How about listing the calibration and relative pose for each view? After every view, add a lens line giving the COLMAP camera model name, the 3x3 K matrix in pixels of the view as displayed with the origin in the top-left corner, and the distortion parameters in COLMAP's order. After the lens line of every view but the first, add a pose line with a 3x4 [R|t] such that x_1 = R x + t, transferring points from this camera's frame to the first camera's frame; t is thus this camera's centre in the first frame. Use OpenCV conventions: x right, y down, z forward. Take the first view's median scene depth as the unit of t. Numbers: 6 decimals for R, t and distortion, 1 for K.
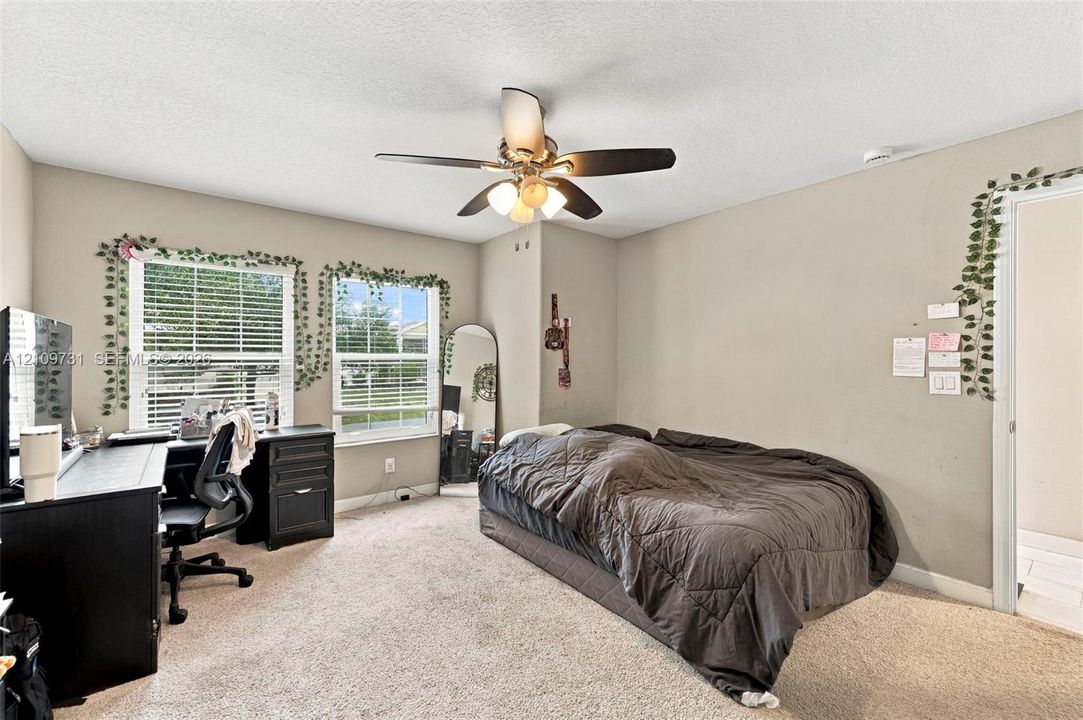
lens RADIAL K [[425.0, 0, 538.1], [0, 425.0, 360.4], [0, 0, 1]] dist [-0.000583, -0.000329]
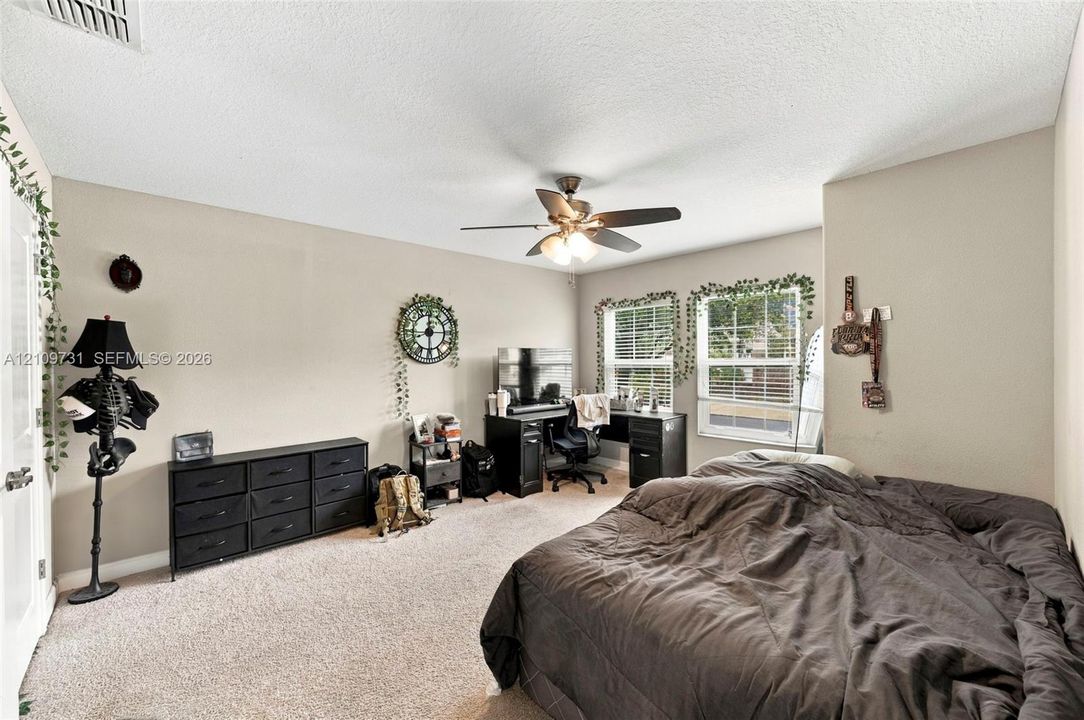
lens RADIAL K [[425.4, 0, 540.6], [0, 425.4, 359.7], [0, 0, 1]] dist [-0.000583, -0.000329]
pose [[0.090512, 0.001526, -0.995894, 1.443730], [0.003592, 0.999992, 0.001859, -0.040900], [0.995889, -0.003746, 0.090505, 0.837435]]
